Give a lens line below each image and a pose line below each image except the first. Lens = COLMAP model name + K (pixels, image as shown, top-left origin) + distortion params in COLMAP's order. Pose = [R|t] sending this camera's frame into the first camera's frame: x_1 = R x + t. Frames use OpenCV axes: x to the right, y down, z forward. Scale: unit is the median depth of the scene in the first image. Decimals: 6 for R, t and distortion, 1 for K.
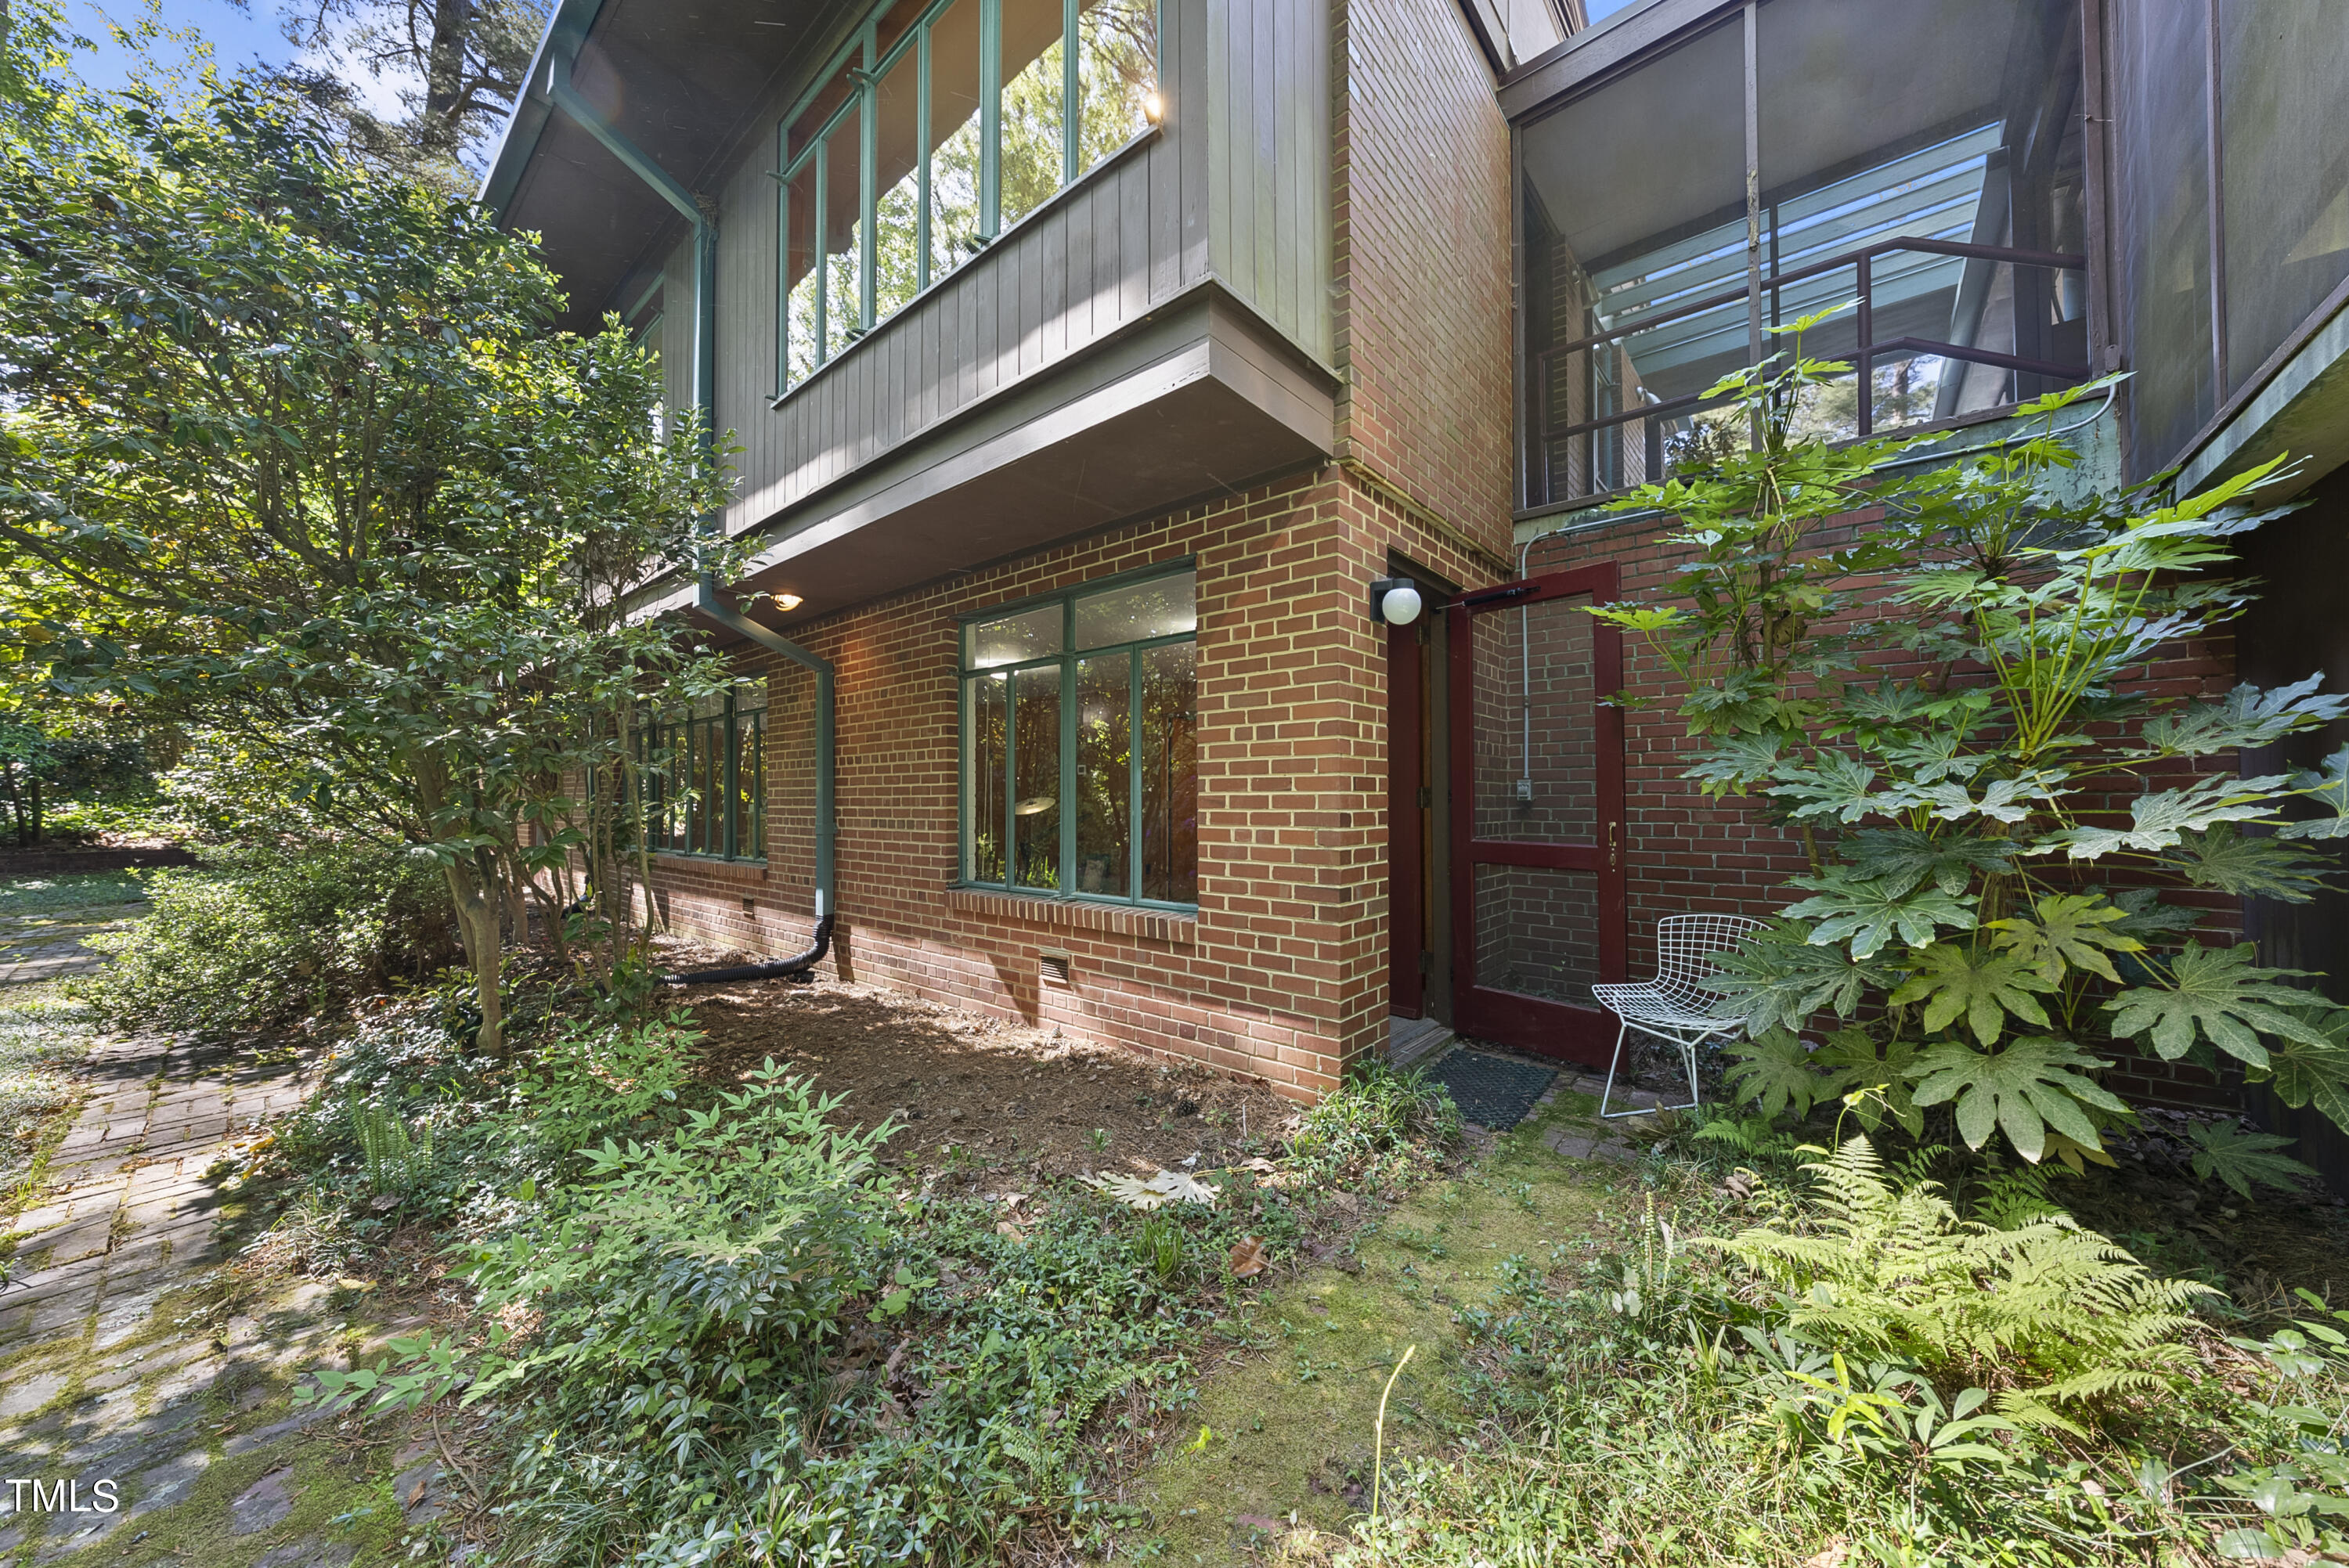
lens RADIAL K [[801.7, 0, 1183.3], [0, 801.7, 783.5], [0, 0, 1]] dist [0.000265, -0.000006]
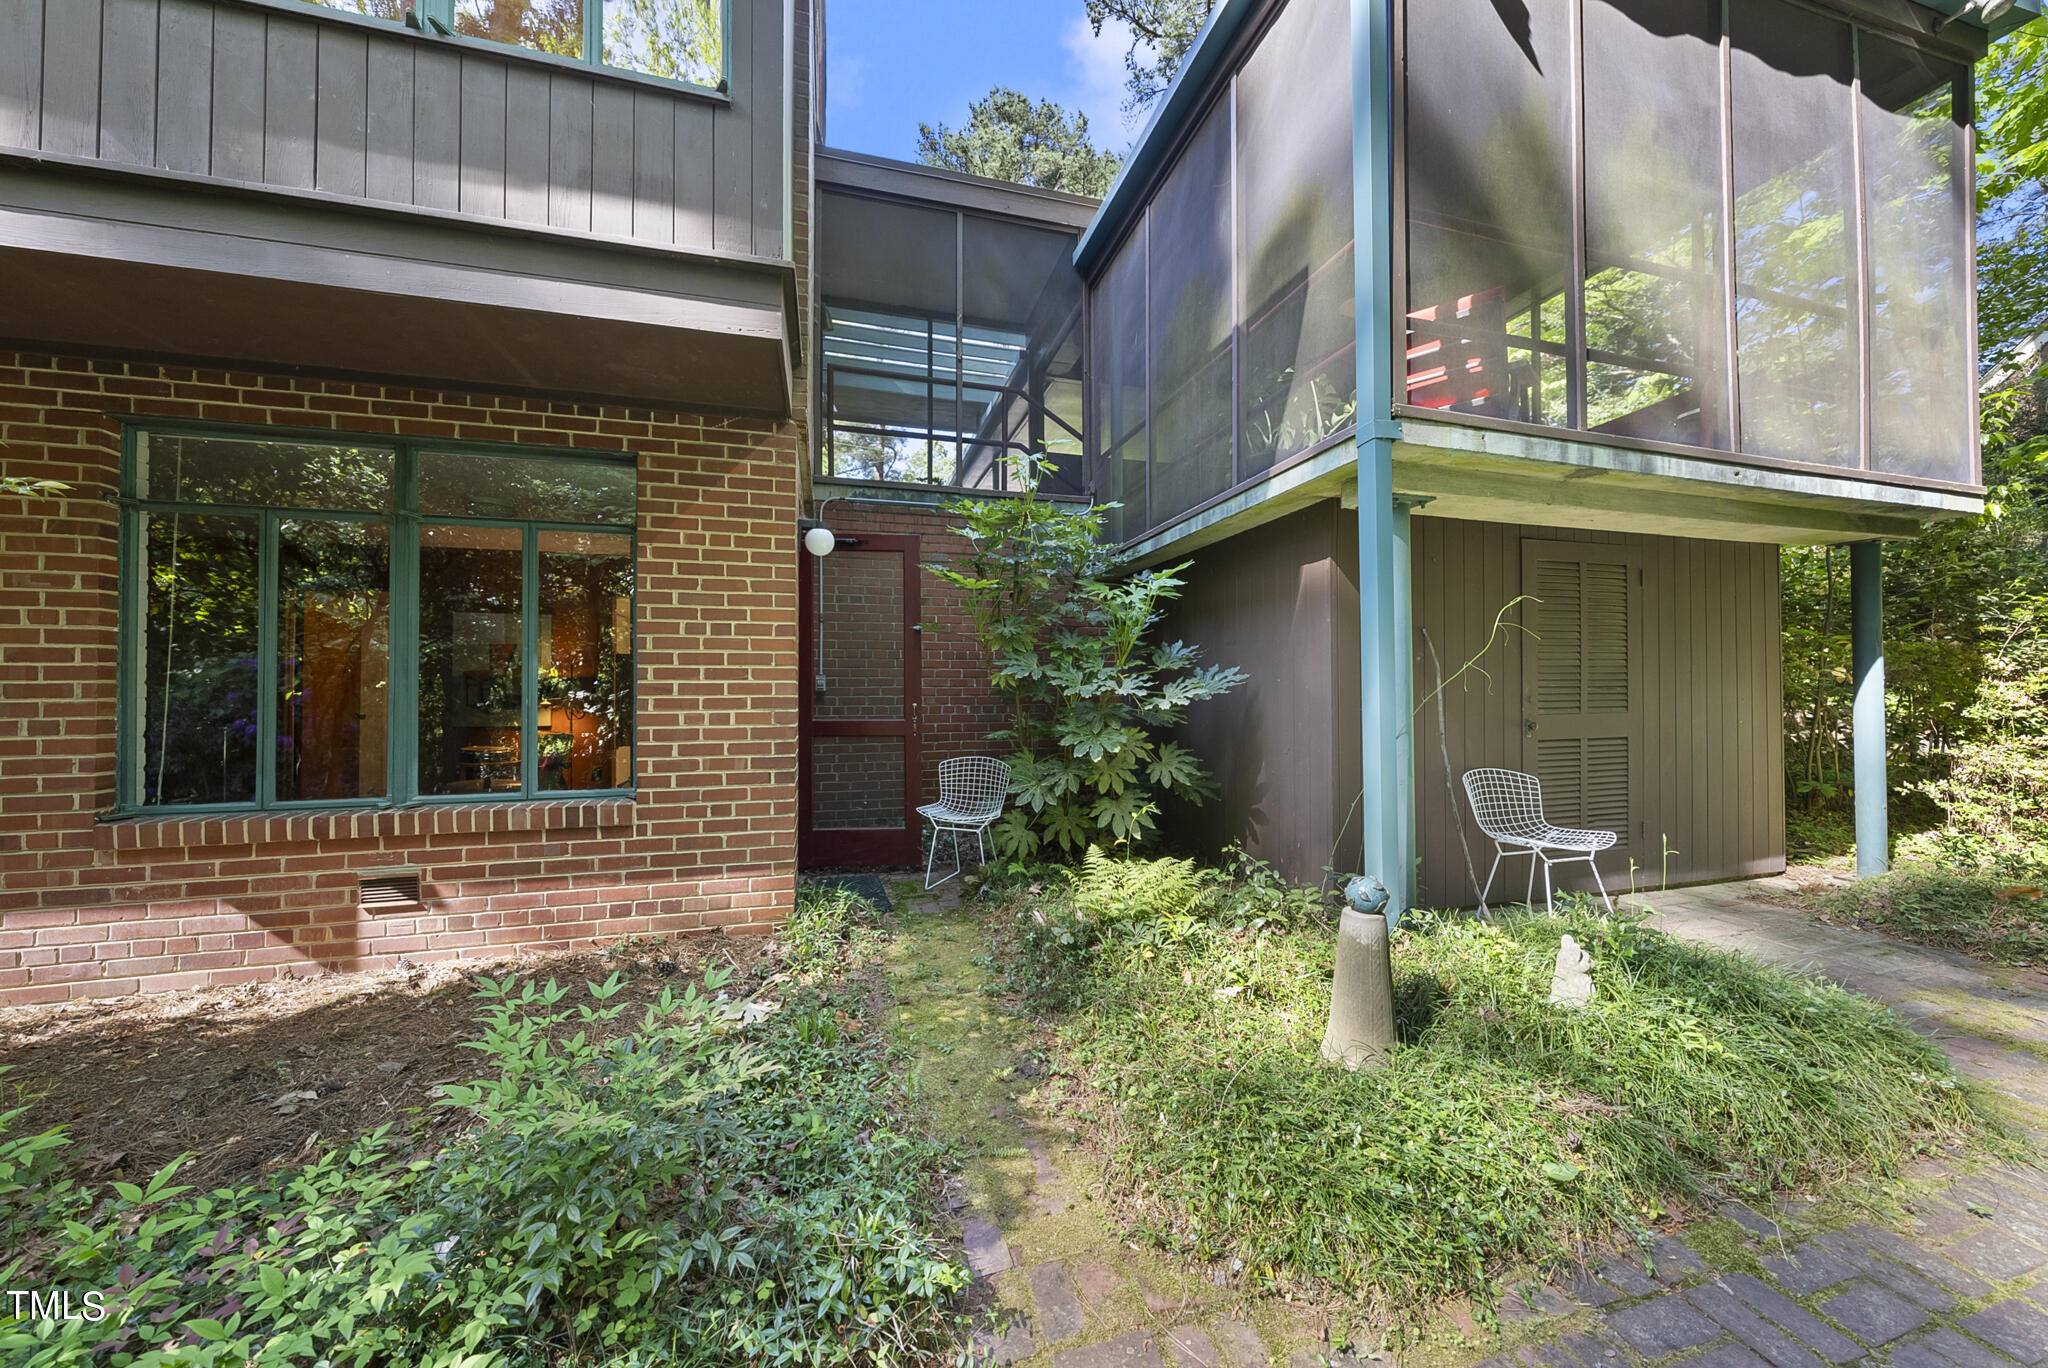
lens RADIAL K [[699.0, 0, 1041.6], [0, 699.0, 683.0], [0, 0, 1]] dist [0.000265, -0.000006]
pose [[0.559924, 0.011015, 0.828471, -0.454493], [-0.011617, 0.999918, -0.005443, 0.013750], [-0.828463, -0.006577, 0.560006, 0.044879]]
